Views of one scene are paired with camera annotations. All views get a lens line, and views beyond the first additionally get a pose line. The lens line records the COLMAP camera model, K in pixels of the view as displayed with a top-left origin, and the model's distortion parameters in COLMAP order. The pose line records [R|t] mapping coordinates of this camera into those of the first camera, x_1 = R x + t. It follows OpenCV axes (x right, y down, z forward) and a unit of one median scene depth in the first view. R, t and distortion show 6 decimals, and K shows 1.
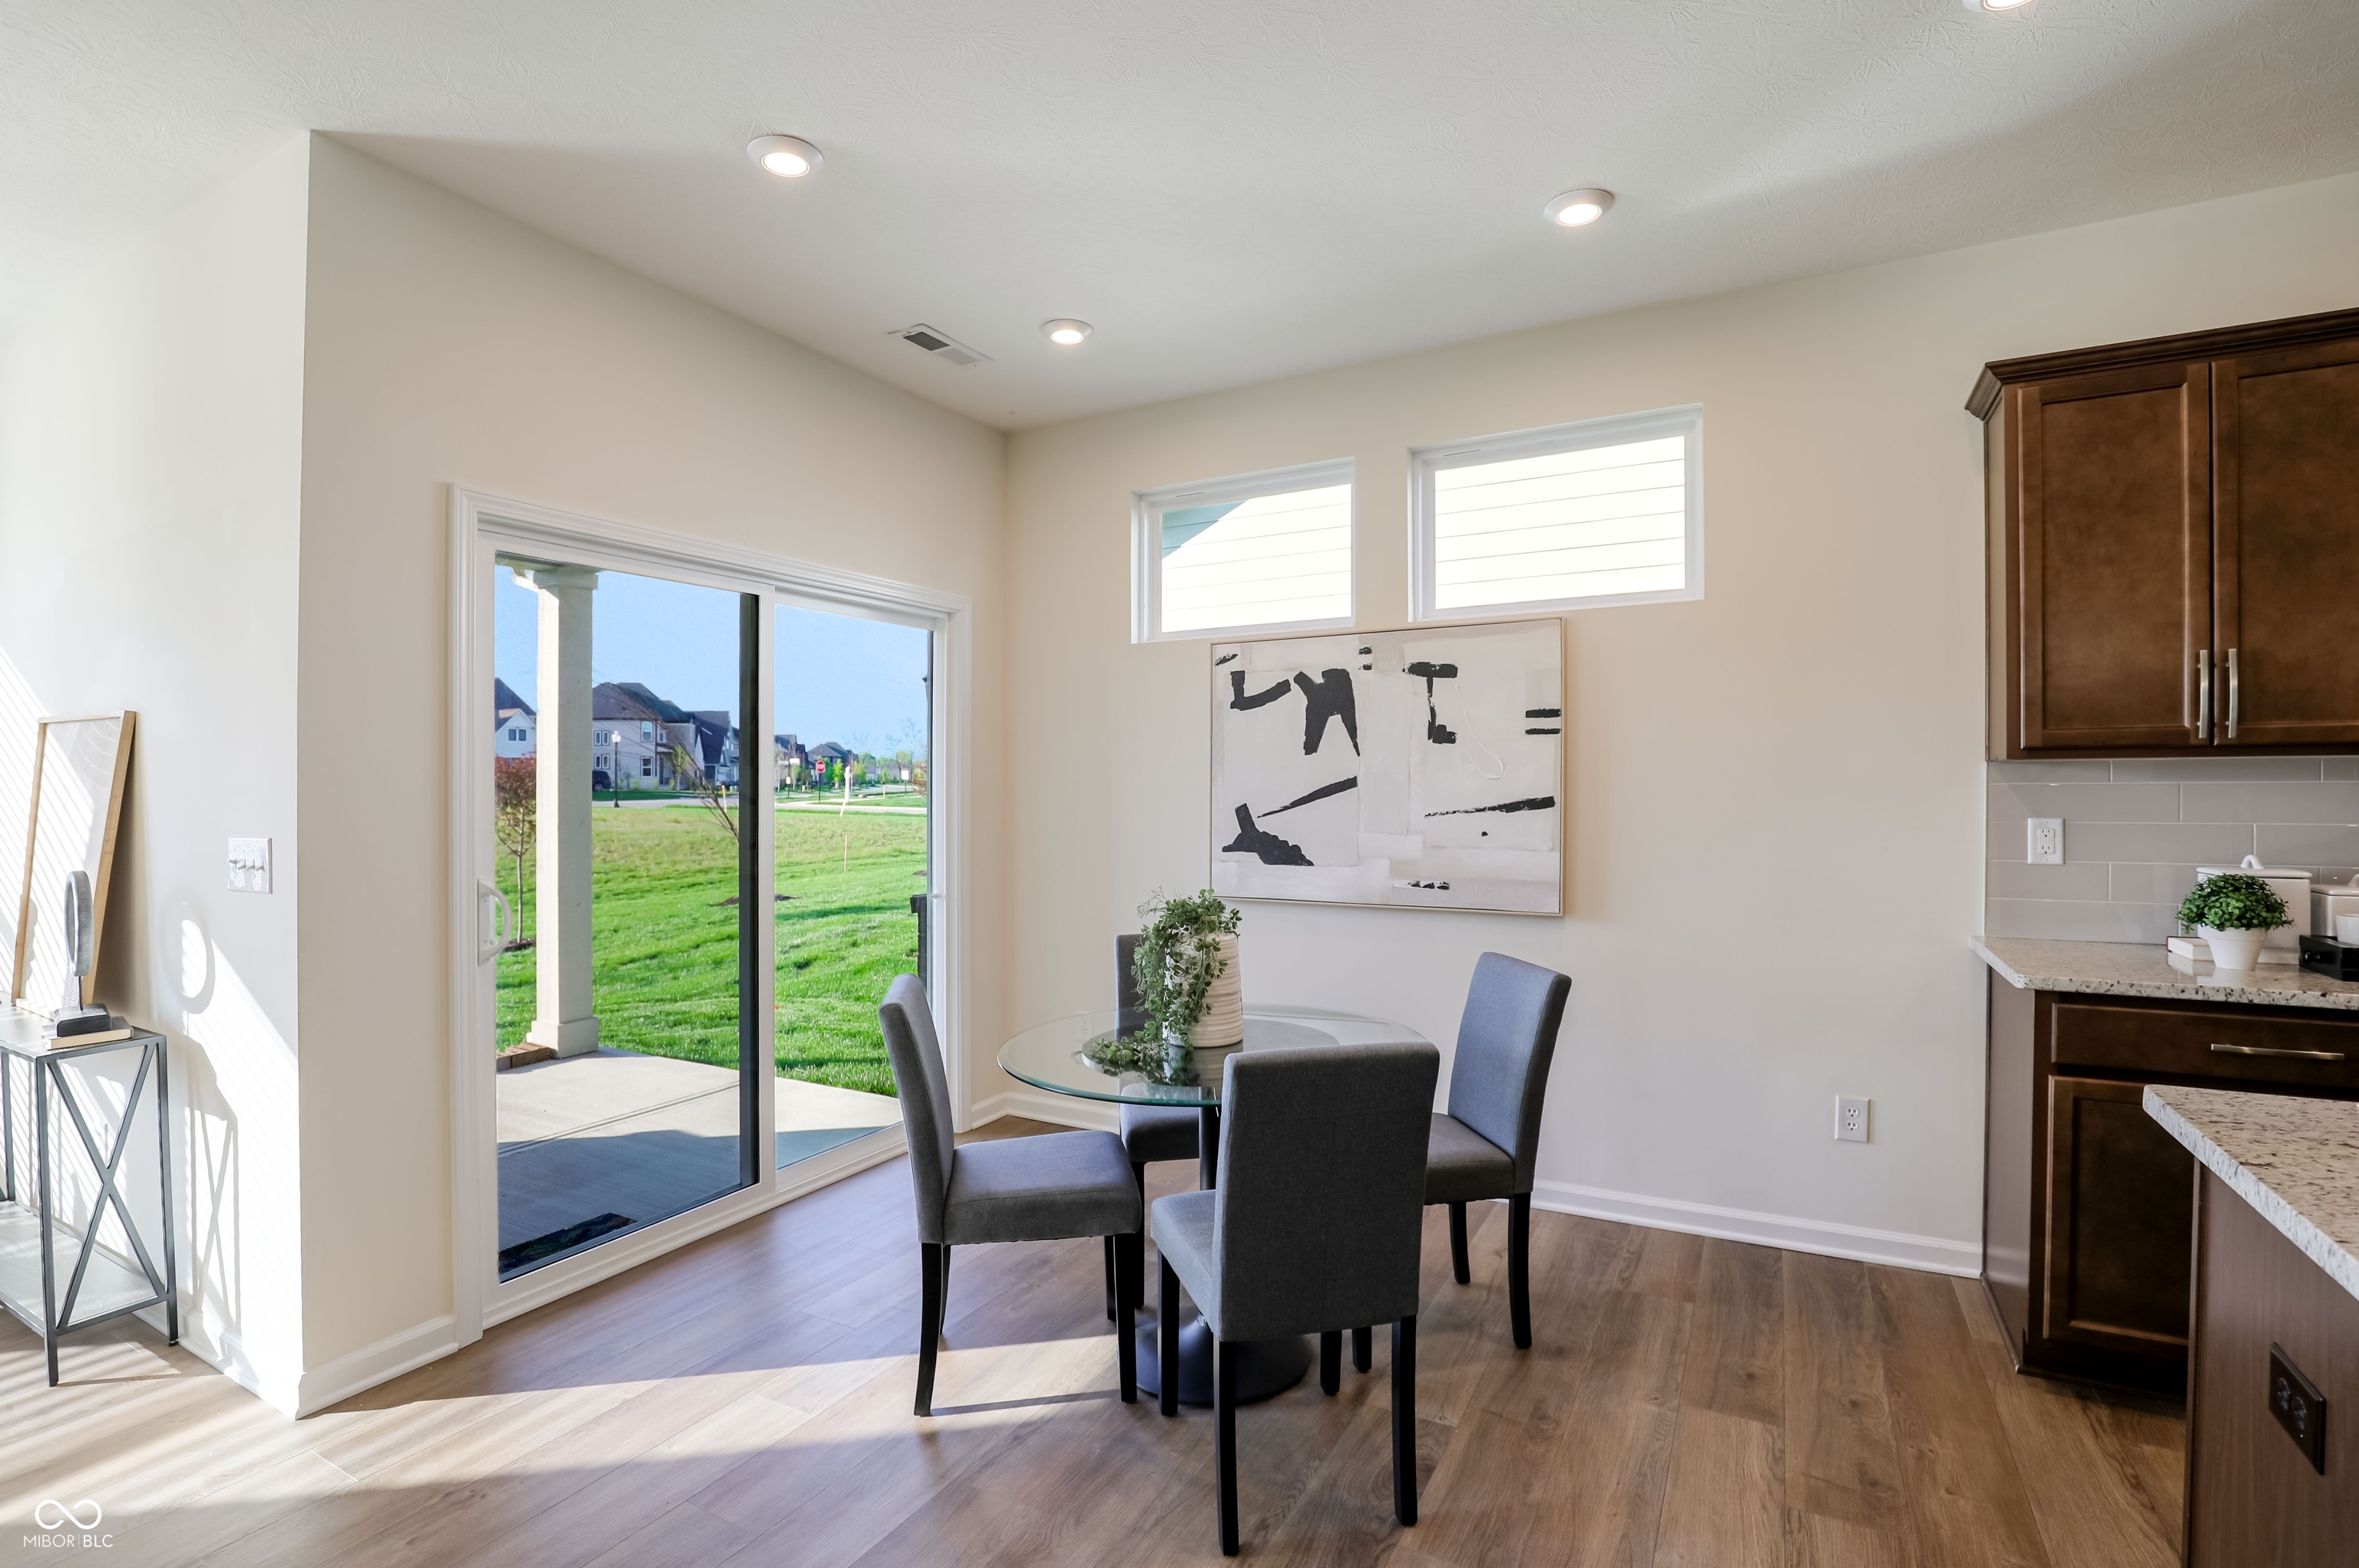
lens RADIAL K [[1089.7, 0, 1179.5], [0, 1089.7, 784.0], [0, 0, 1]] dist [-0.036009, 0.007049]
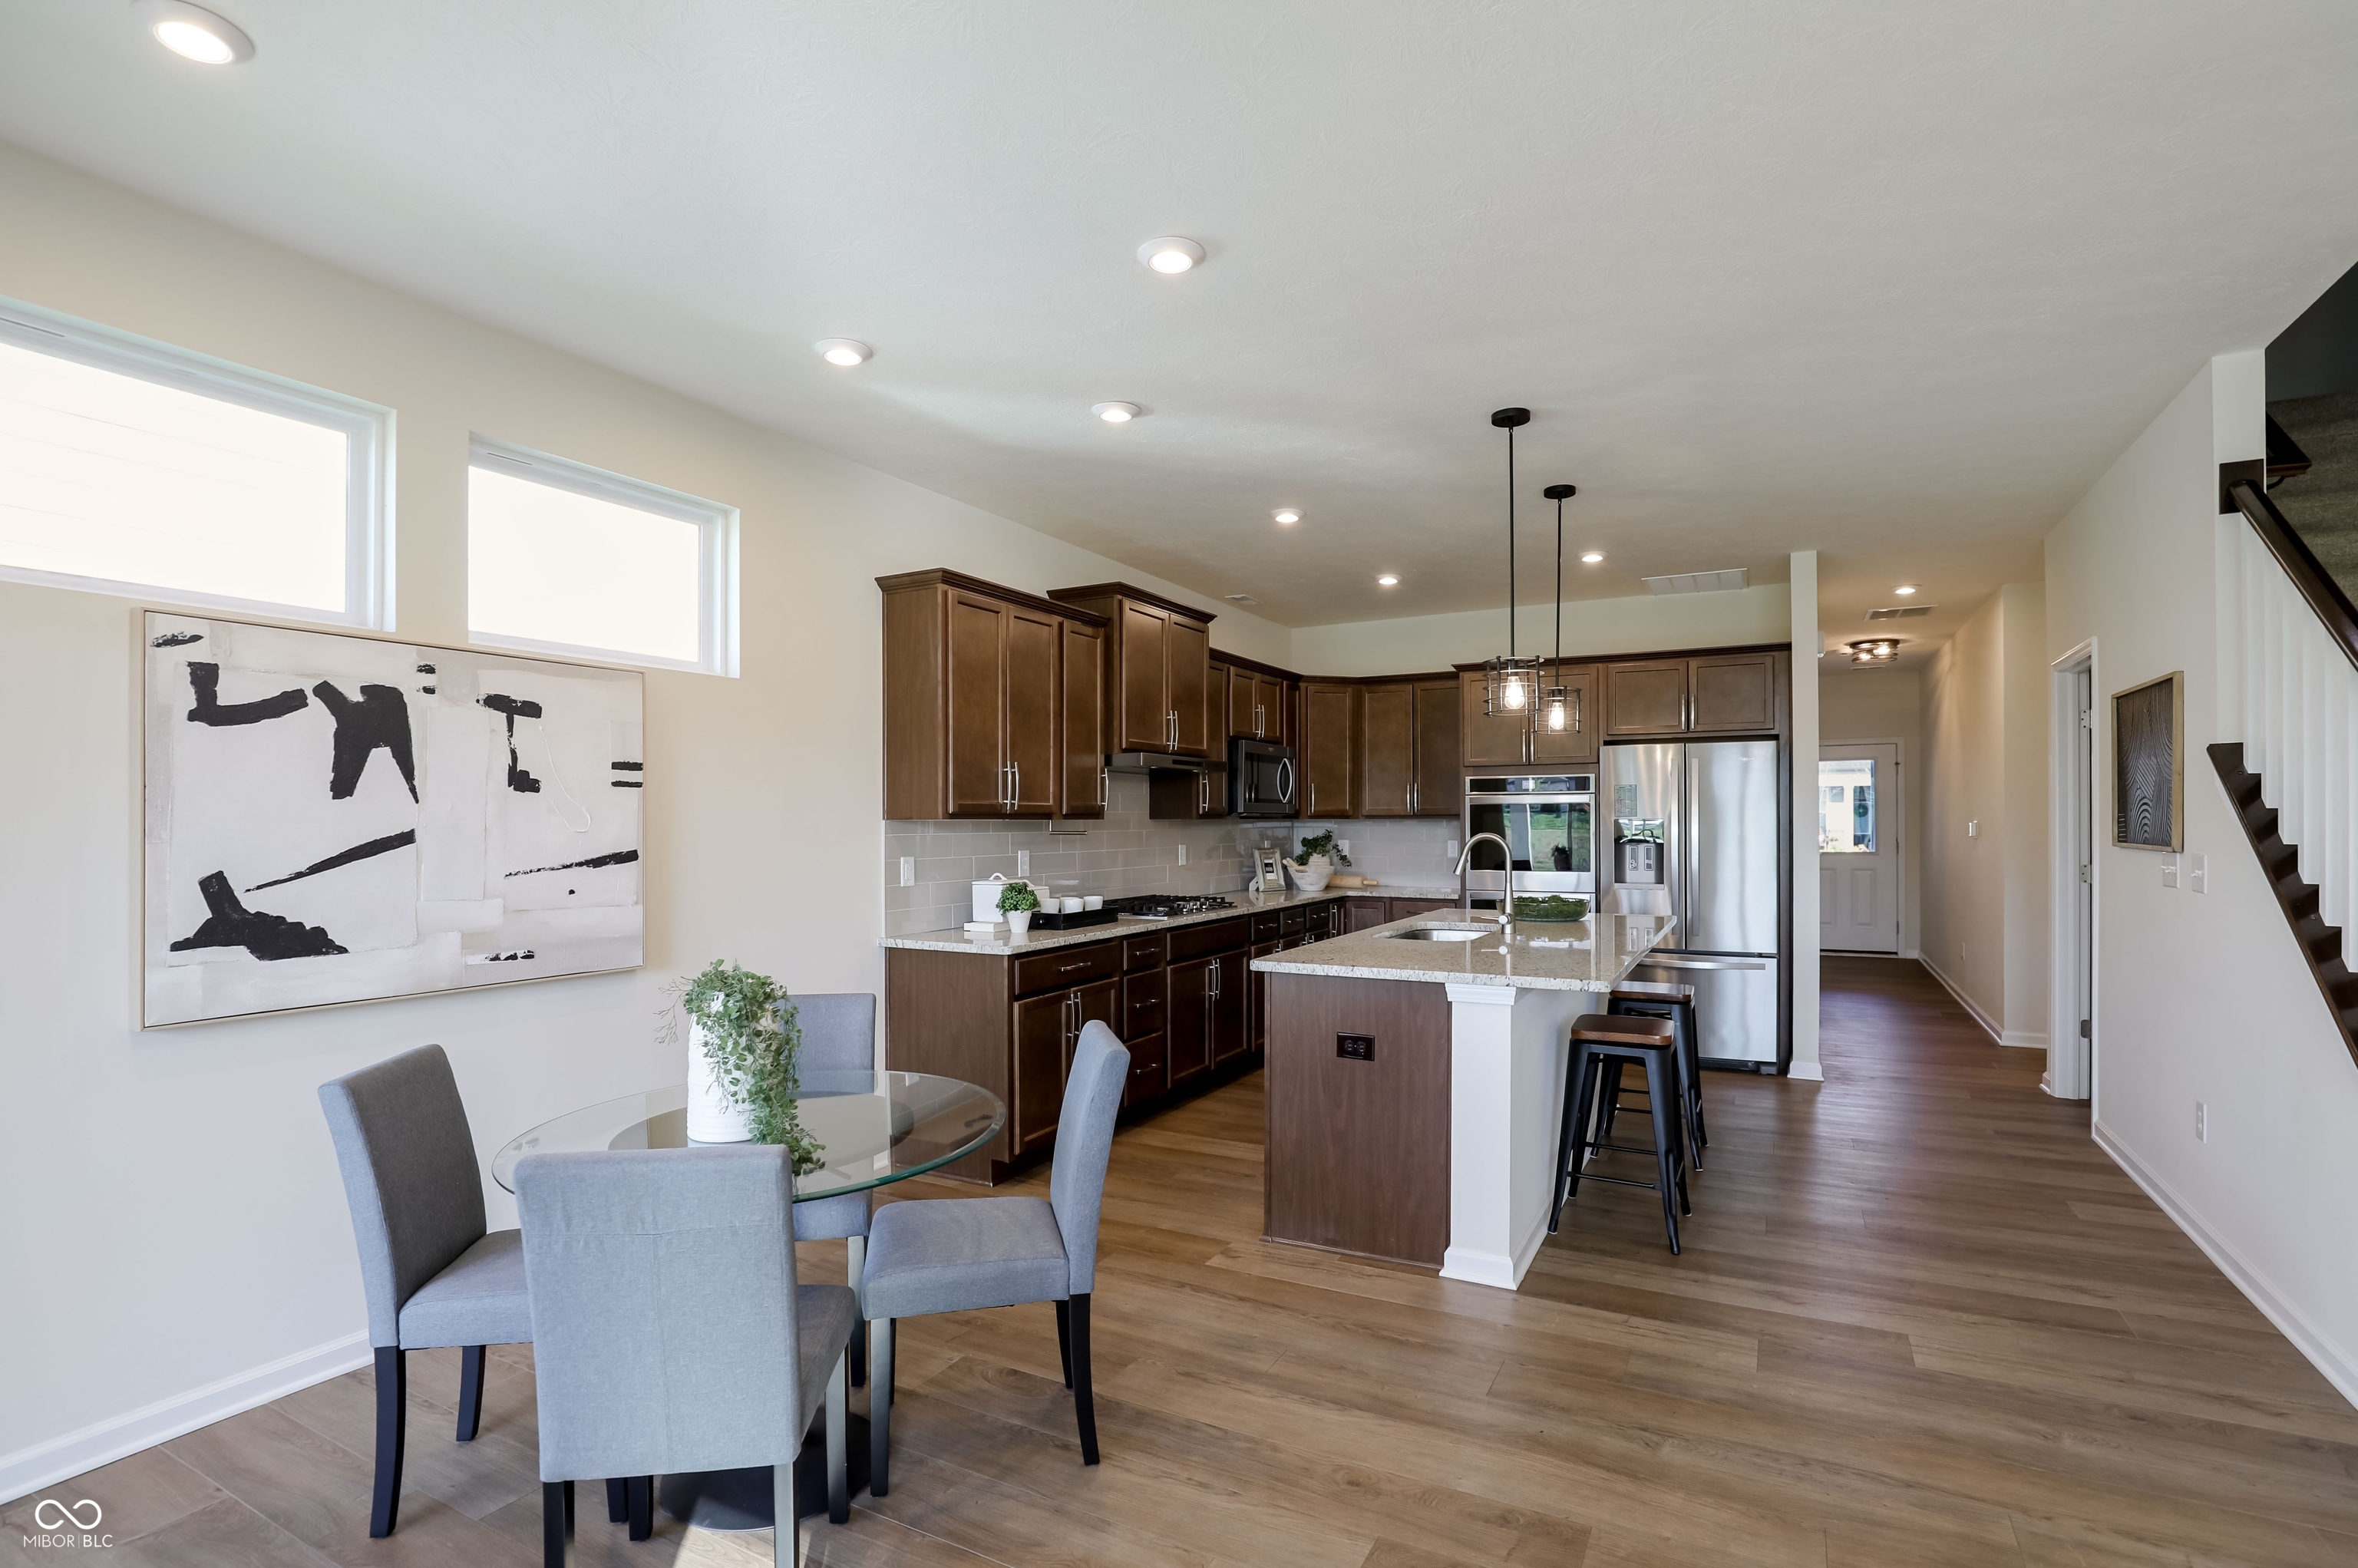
lens RADIAL K [[1103.0, 0, 1186.5], [0, 1103.0, 826.7], [0, 0, 1]] dist [-0.023818, 0.000086]
pose [[-0.005373, 0.004074, 0.999977, -0.802777], [0.005671, 0.999976, -0.004043, -0.003493], [-0.999969, 0.005649, -0.005396, 0.597588]]
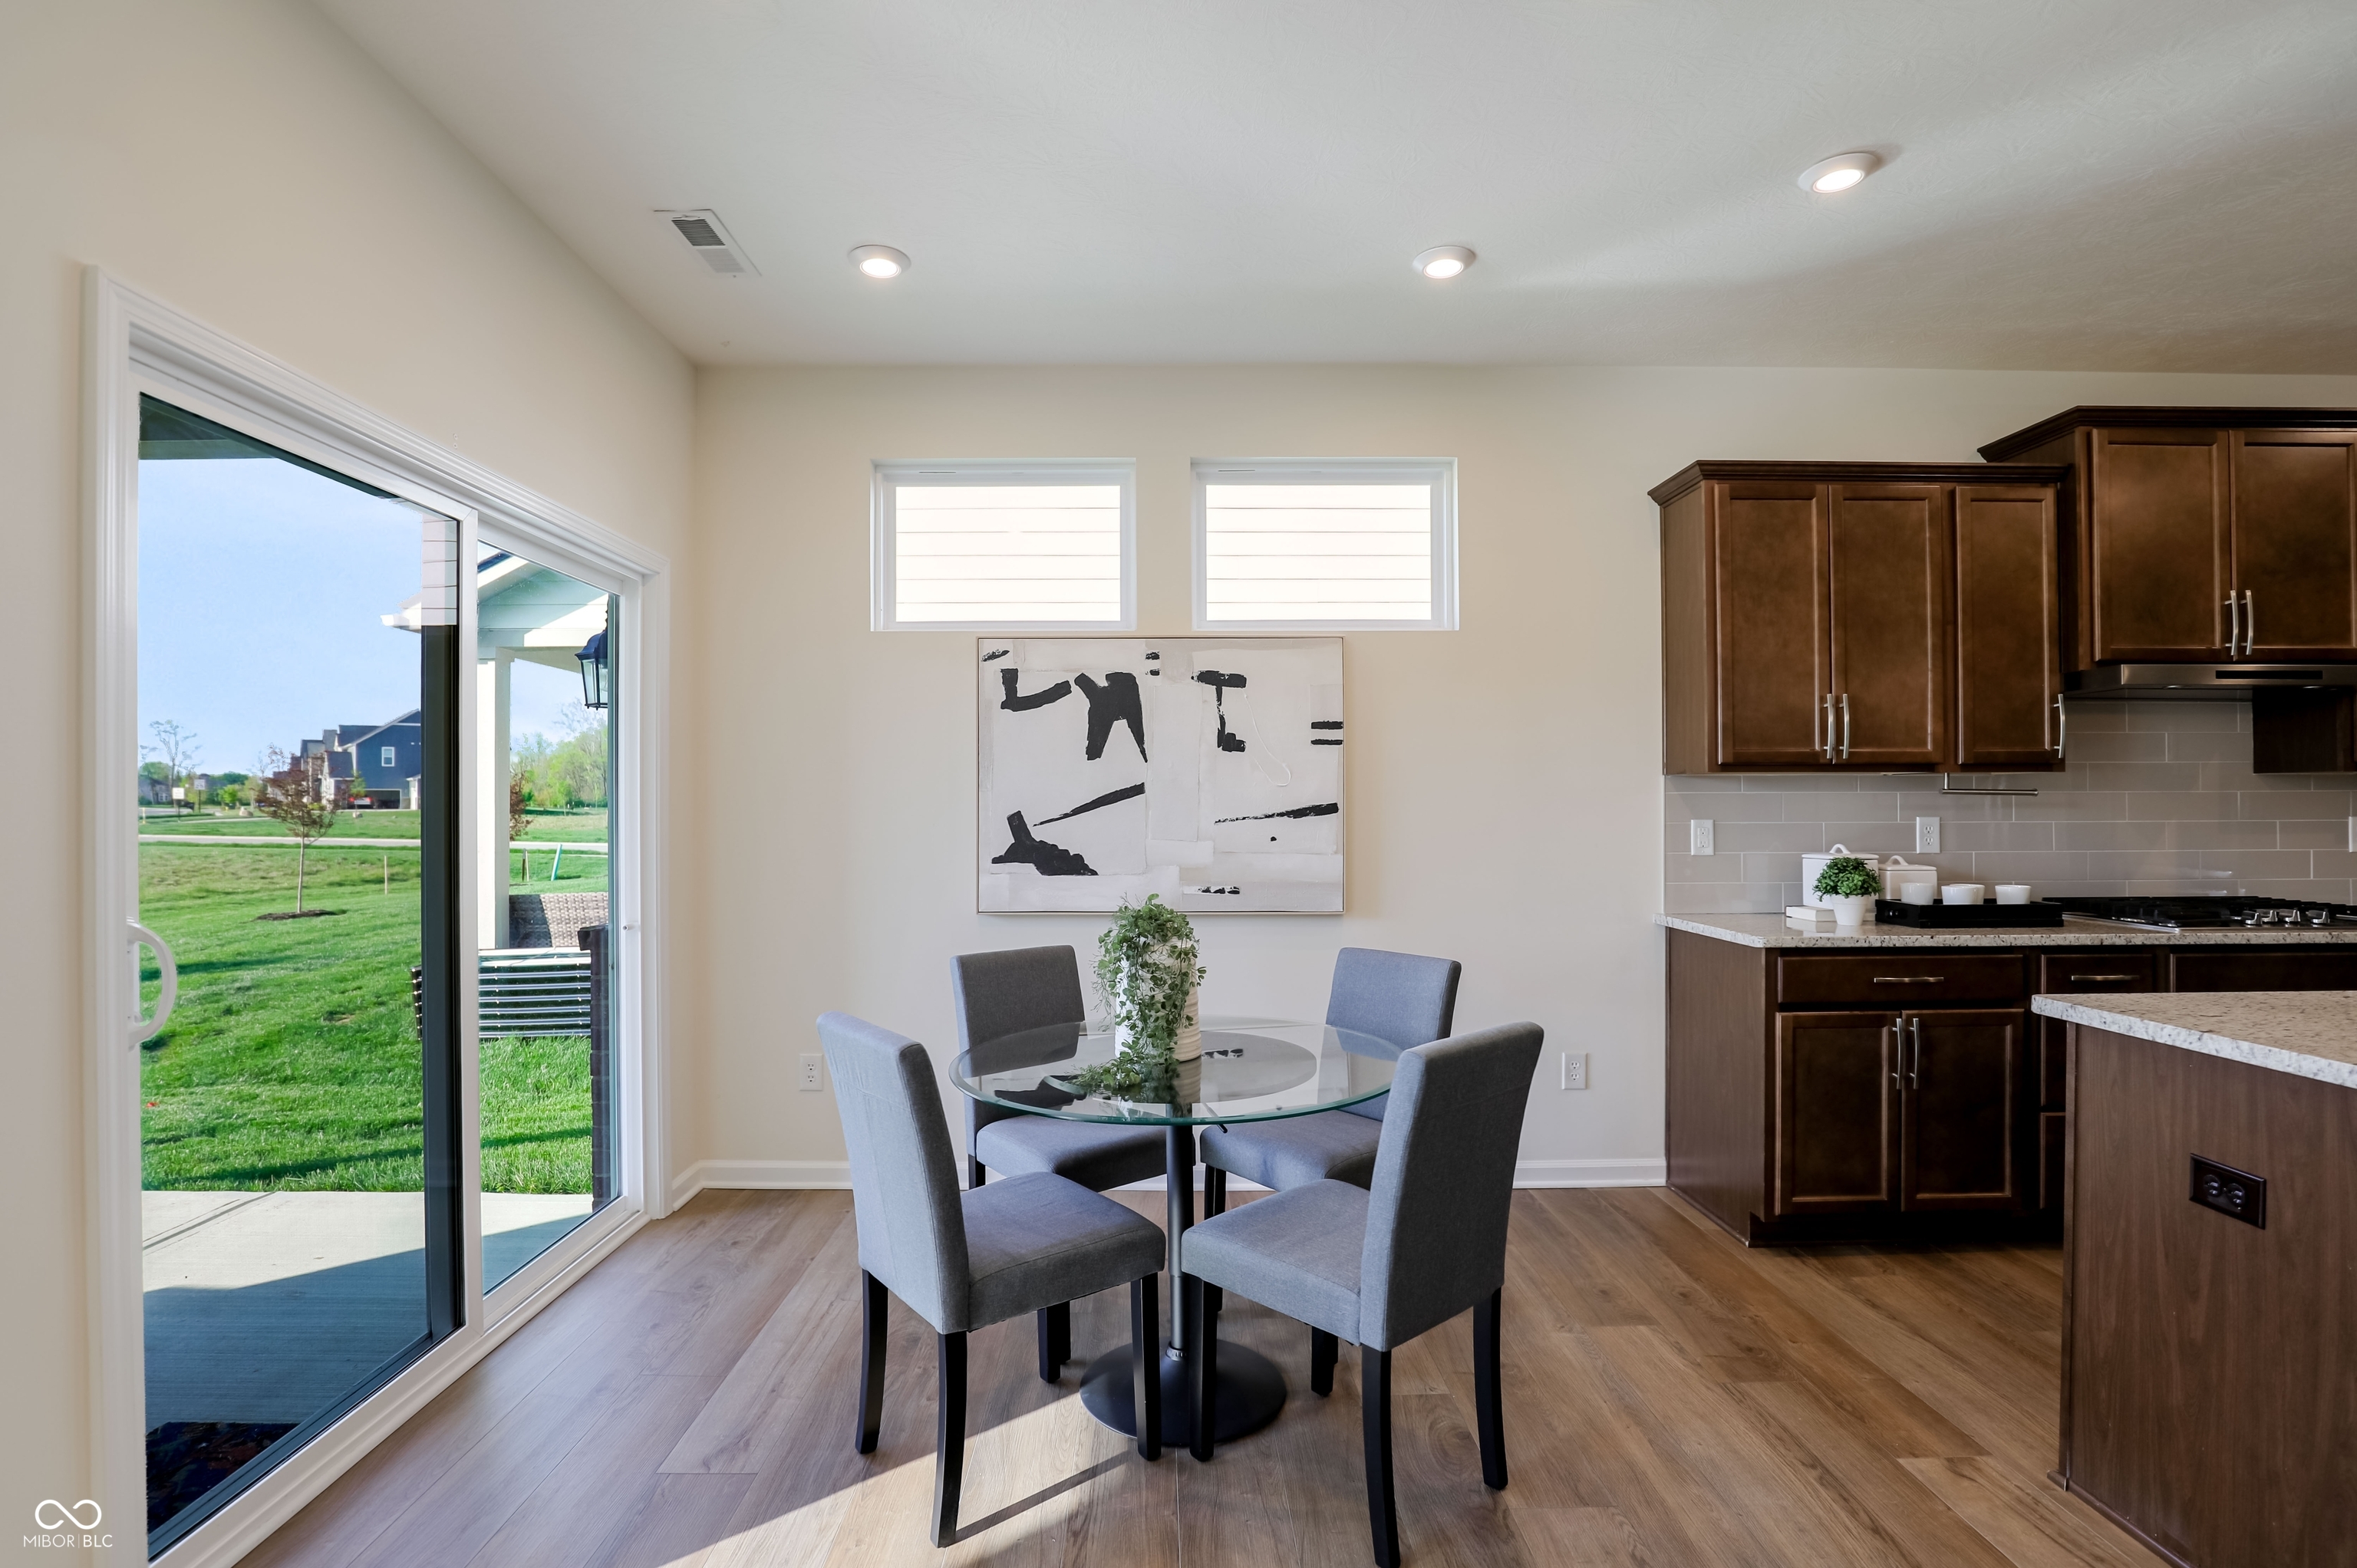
lens RADIAL K [[1099.6, 0, 1156.1], [0, 1099.6, 805.6], [0, 0, 1]] dist [-0.028707, 0.001523]
pose [[0.875439, 0.005102, 0.483303, -0.402853], [-0.003865, 0.999986, -0.003555, 0.022297], [-0.483314, 0.001244, 0.875446, 0.162073]]
